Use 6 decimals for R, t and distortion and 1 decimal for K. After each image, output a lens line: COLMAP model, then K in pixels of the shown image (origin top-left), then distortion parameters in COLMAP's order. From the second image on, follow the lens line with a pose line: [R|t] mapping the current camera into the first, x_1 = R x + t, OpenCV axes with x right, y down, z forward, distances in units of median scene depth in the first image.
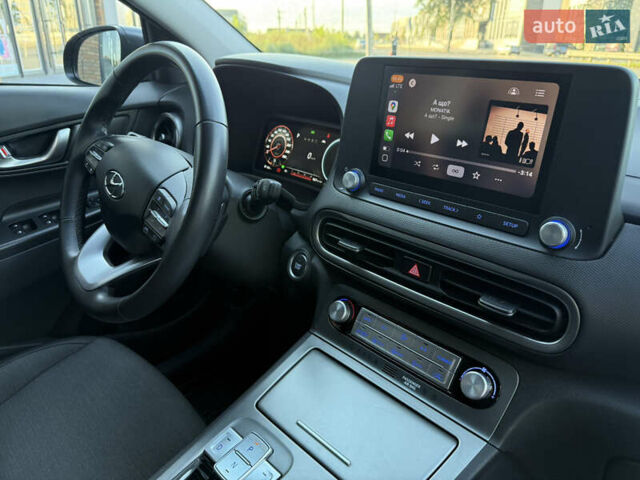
lens RADIAL K [[454.4, 0, 317.3], [0, 454.4, 238.5], [0, 0, 1]] dist [0.086707, -0.143631]
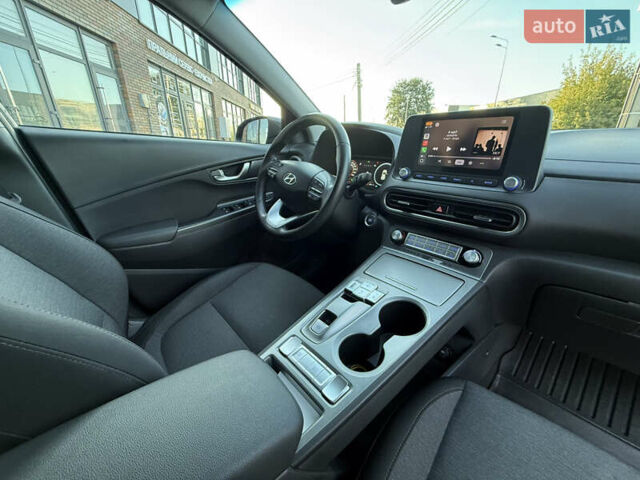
lens RADIAL K [[255.1, 0, 318.2], [0, 255.1, 241.1], [0, 0, 1]] dist [0.000798, 0.000008]
pose [[0.999061, 0.002385, -0.043251, -0.277325], [-0.003513, 0.999655, -0.026040, 0.227561], [0.043174, 0.026167, 0.998725, -0.210343]]
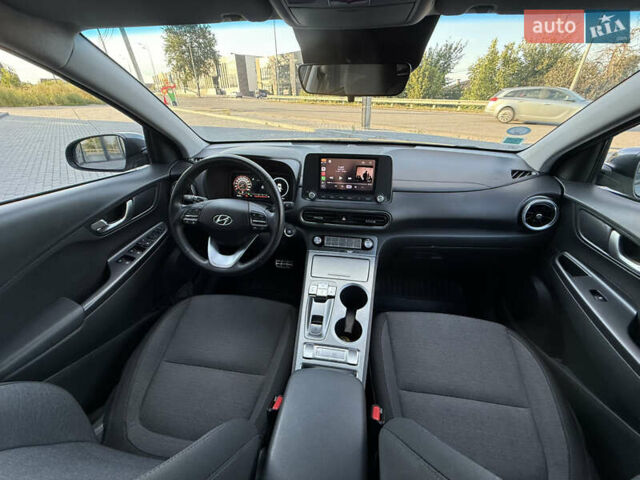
lens RADIAL K [[255.1, 0, 318.2], [0, 255.1, 241.1], [0, 0, 1]] dist [0.000798, 0.000008]
pose [[0.794265, -0.317644, 0.517924, -0.828721], [0.244895, 0.947510, 0.205550, -0.178318], [-0.556030, -0.036424, 0.830364, -0.374859]]
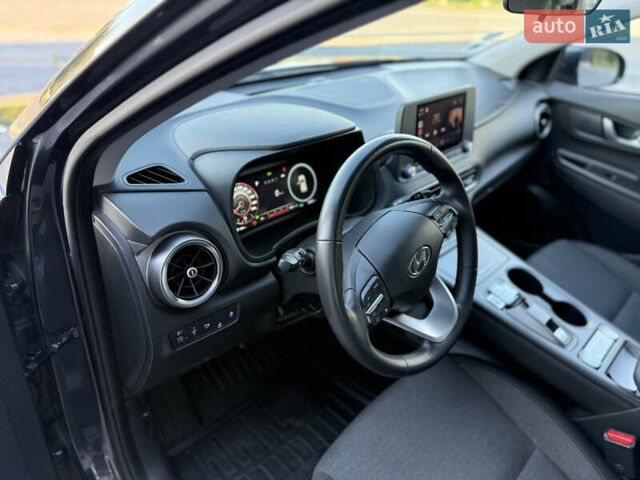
lens RADIAL K [[450.5, 0, 320.1], [0, 450.5, 241.8], [0, 0, 1]] dist [0.054144, -0.070529]
pose [[-0.005171, -0.533558, 0.845748, -1.532474], [0.353647, 0.790128, 0.500631, -0.908972], [-0.935365, 0.301685, 0.184606, 1.098584]]
